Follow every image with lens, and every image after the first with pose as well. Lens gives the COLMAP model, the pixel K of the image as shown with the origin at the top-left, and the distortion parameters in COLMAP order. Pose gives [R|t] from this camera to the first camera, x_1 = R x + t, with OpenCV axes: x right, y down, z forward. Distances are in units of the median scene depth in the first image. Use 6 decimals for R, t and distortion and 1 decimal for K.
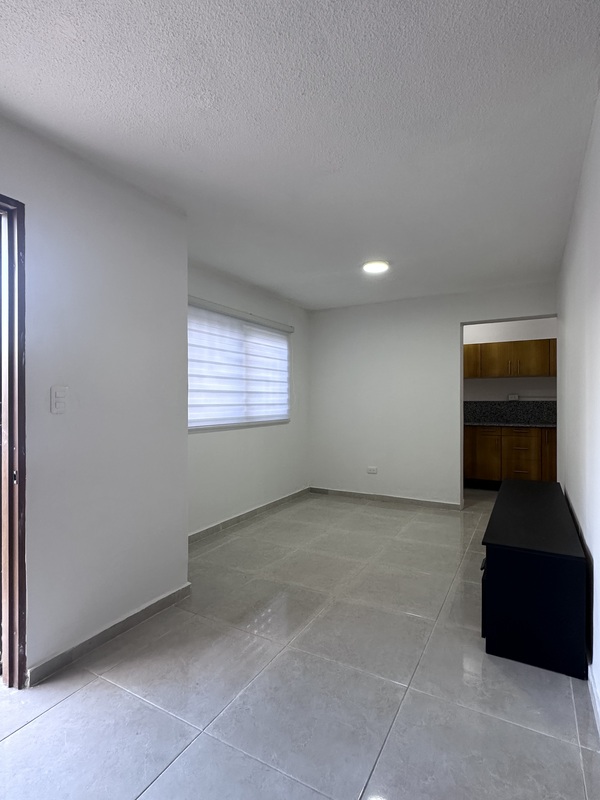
lens RADIAL K [[410.1, 0, 296.7], [0, 410.1, 400.1], [0, 0, 1]] dist [-0.001093, 0.000536]
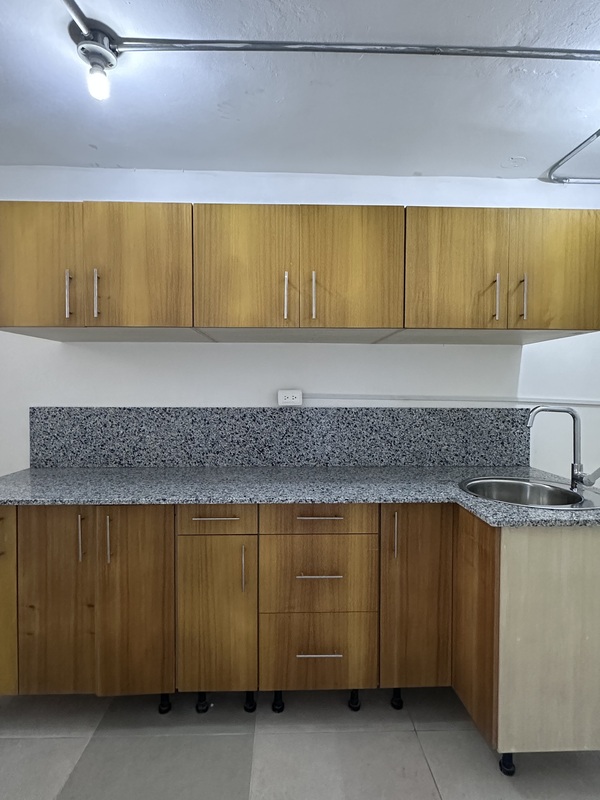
lens RADIAL K [[410.1, 0, 297.4], [0, 410.1, 399.0], [0, 0, 1]] dist [-0.001093, 0.000536]
pose [[0.851410, -0.012008, 0.524363, 0.378072], [-0.004698, 0.999523, 0.030517, -0.017854], [-0.524479, -0.028446, 0.850948, 0.755112]]
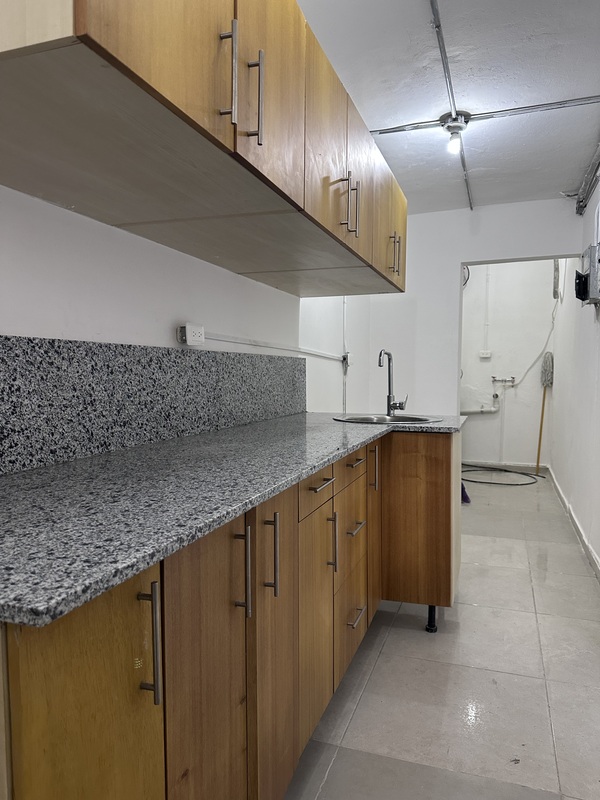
lens RADIAL K [[571.4, 0, 302.0], [0, 571.4, 400.7], [0, 0, 1]] dist [0.045774, -0.026864]
pose [[-0.191026, -0.050852, 0.980267, 0.195941], [-0.007037, 0.998702, 0.050437, 0.016449], [-0.981560, 0.002736, -0.191136, 1.091199]]
